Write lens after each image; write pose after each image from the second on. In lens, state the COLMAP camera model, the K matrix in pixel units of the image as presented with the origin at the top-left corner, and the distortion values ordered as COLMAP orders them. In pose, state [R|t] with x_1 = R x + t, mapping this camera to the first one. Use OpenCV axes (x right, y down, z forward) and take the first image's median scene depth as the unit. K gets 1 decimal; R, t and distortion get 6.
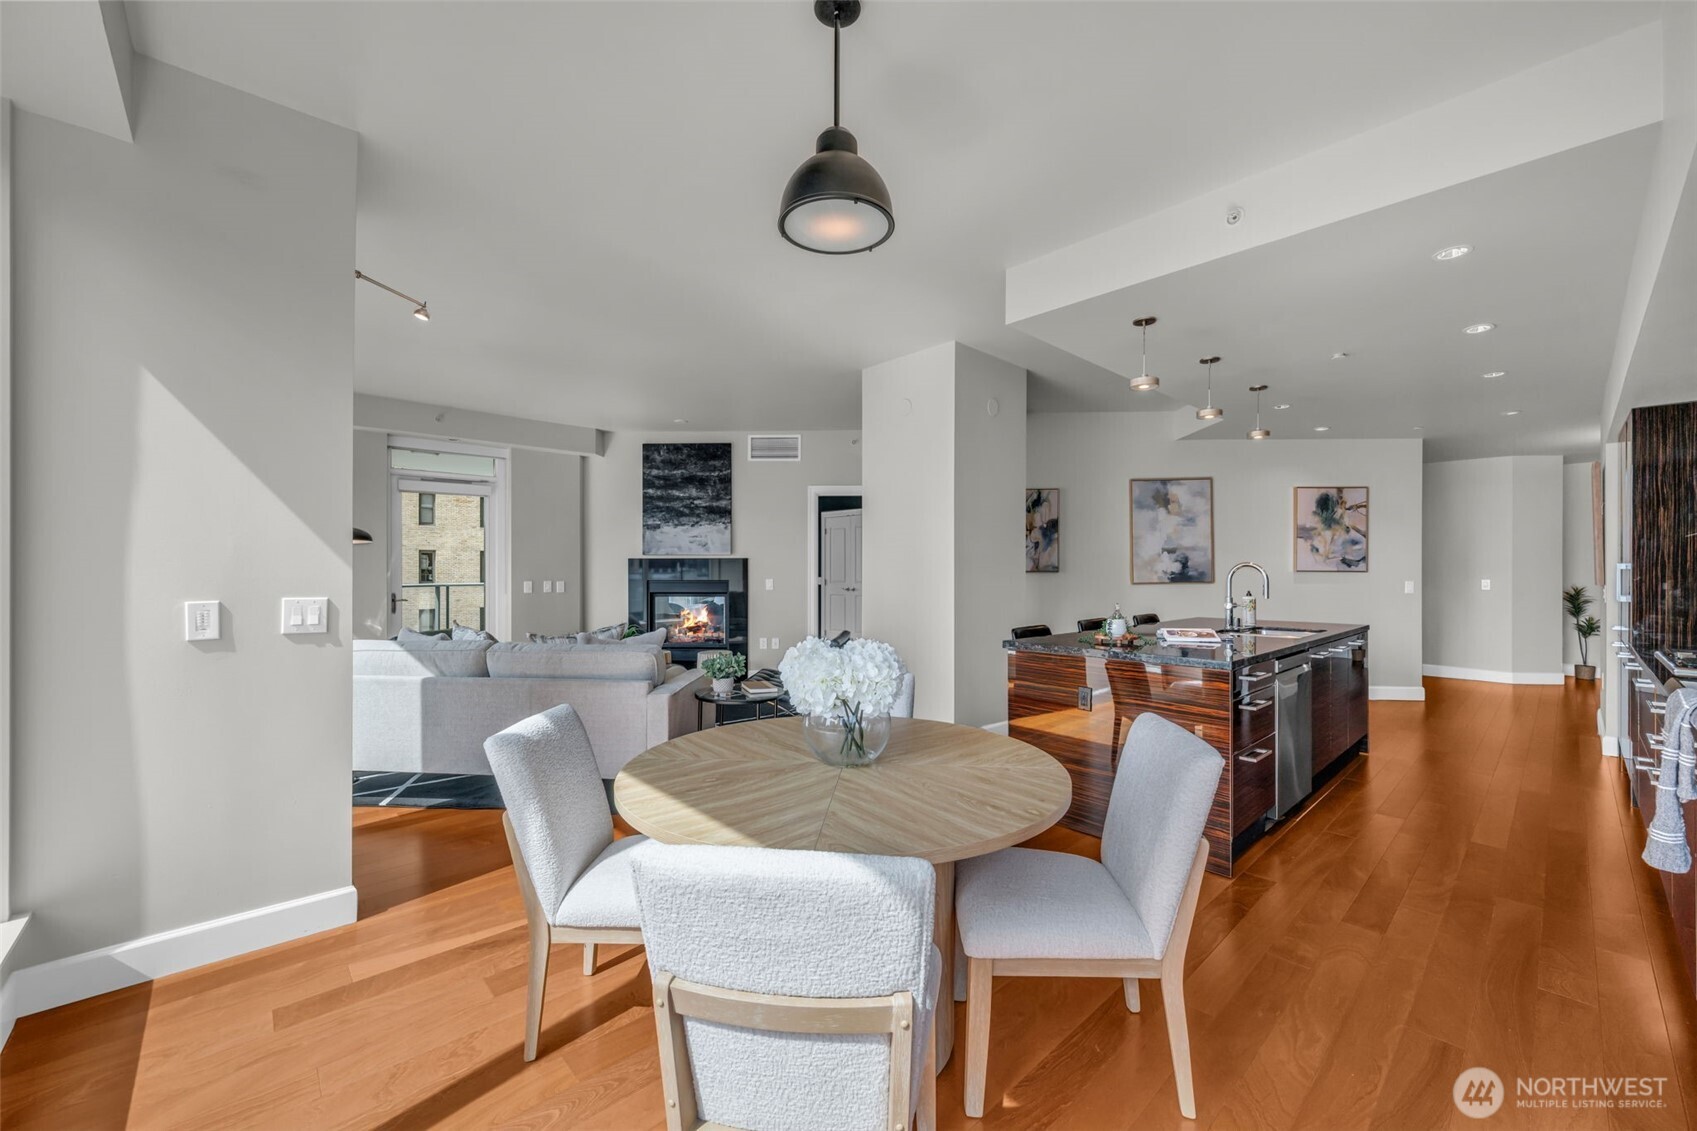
lens RADIAL K [[664.5, 0, 853.8], [0, 664.5, 566.6], [0, 0, 1]] dist [-0.000141, -0.000233]
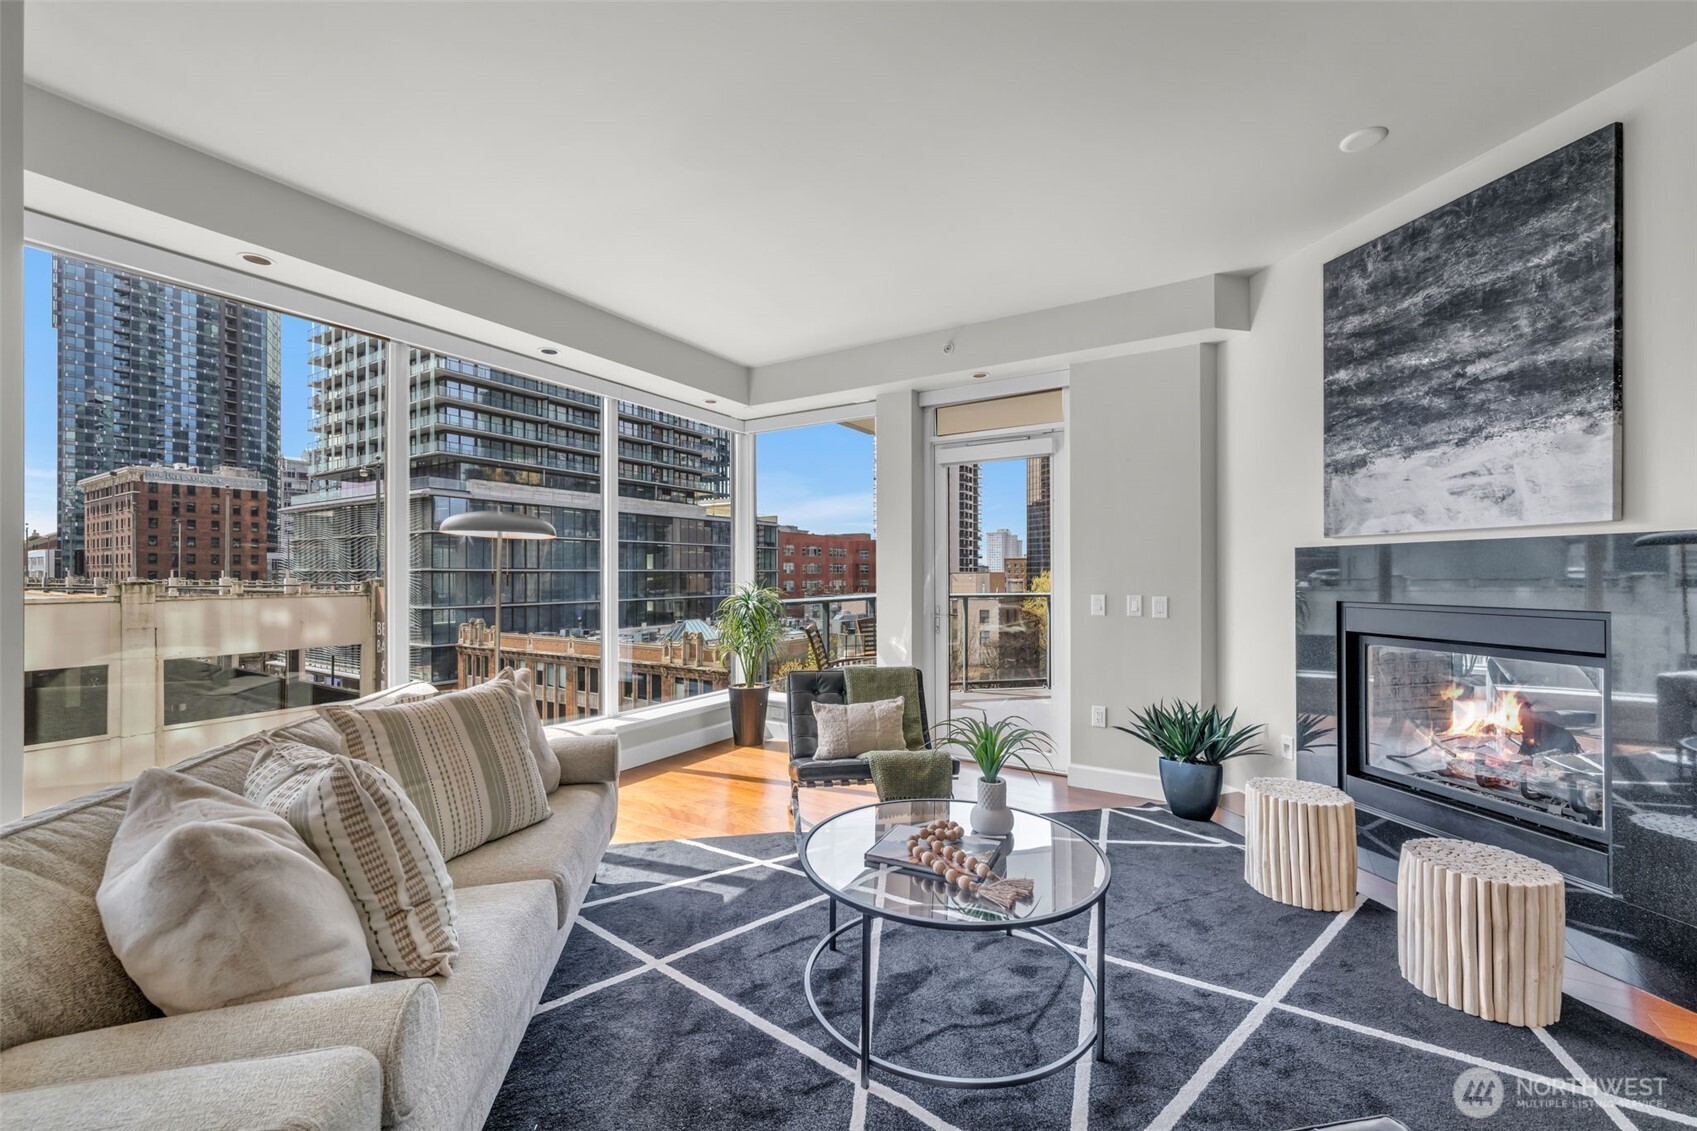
lens RADIAL K [[675.7, 0, 854.0], [0, 675.7, 569.3], [0, 0, 1]] dist [0.006159, -0.000285]
pose [[0.256915, -0.003652, -0.966427, 0.008725], [0.004738, 0.999986, -0.002519, 0.001358], [0.966422, -0.003932, 0.256929, 0.616139]]
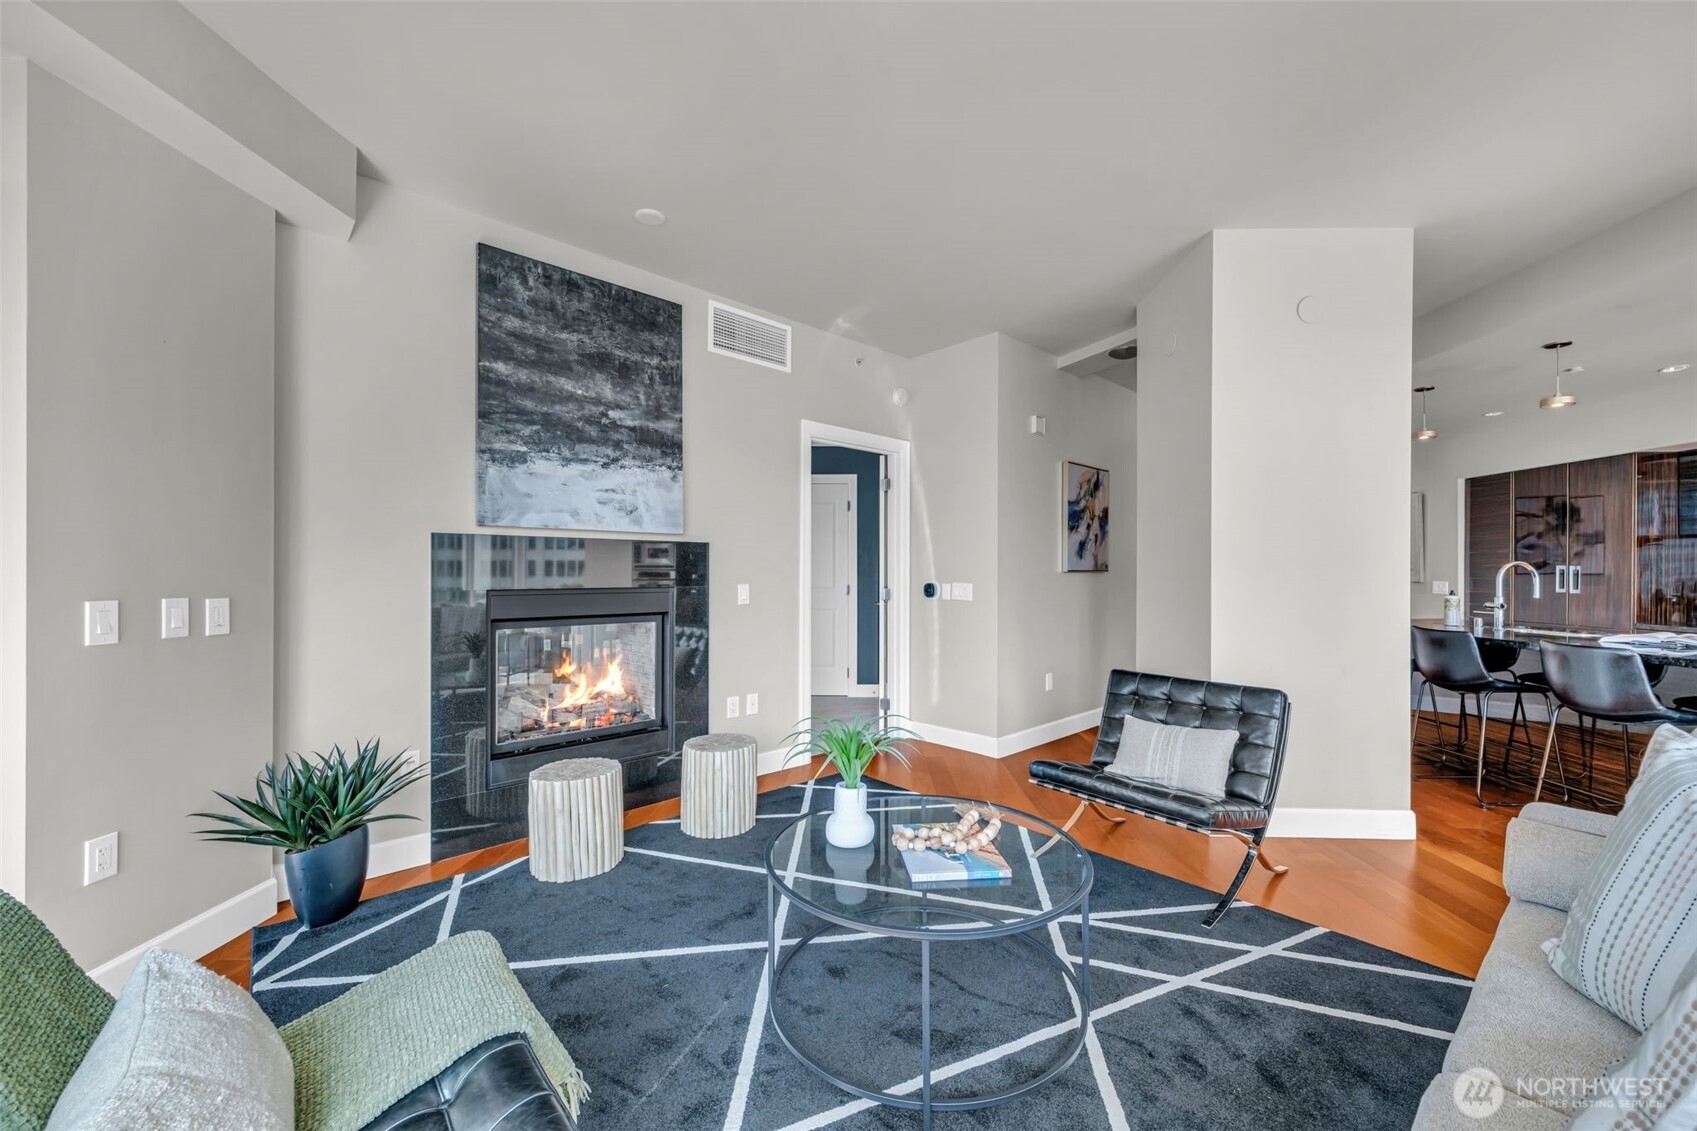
lens RADIAL K [[664.5, 0, 866.2], [0, 664.5, 572.1], [0, 0, 1]] dist [-0.000141, -0.000233]
pose [[0.698787, 0.002568, 0.715326, -0.438450], [-0.006309, 0.999977, 0.002574, 0.007448], [-0.715302, -0.006311, 0.698787, 0.561744]]
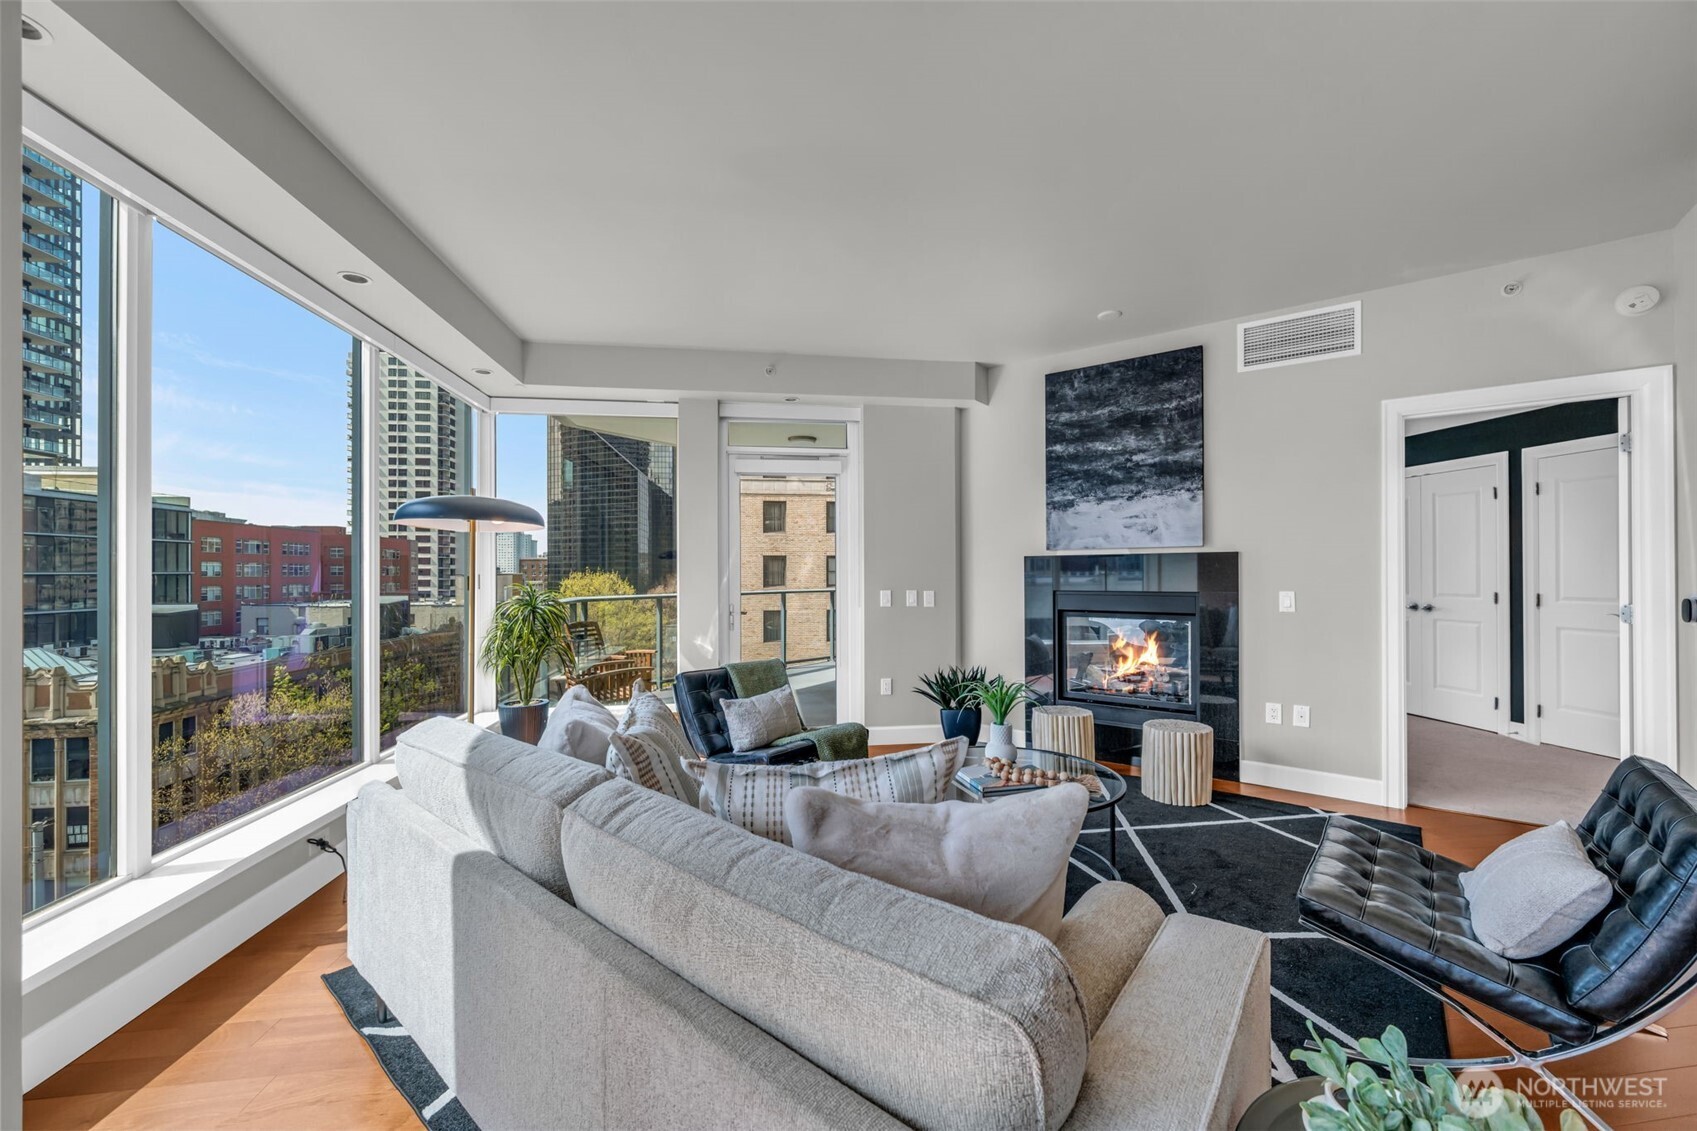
lens RADIAL K [[664.5, 0, 845.4], [0, 664.5, 571.7], [0, 0, 1]] dist [-0.000141, -0.000233]
pose [[0.813913, -0.003100, -0.580979, -0.105824], [0.005131, 0.999985, 0.001852, 0.000687], [0.580964, -0.004488, 0.813917, 0.374187]]
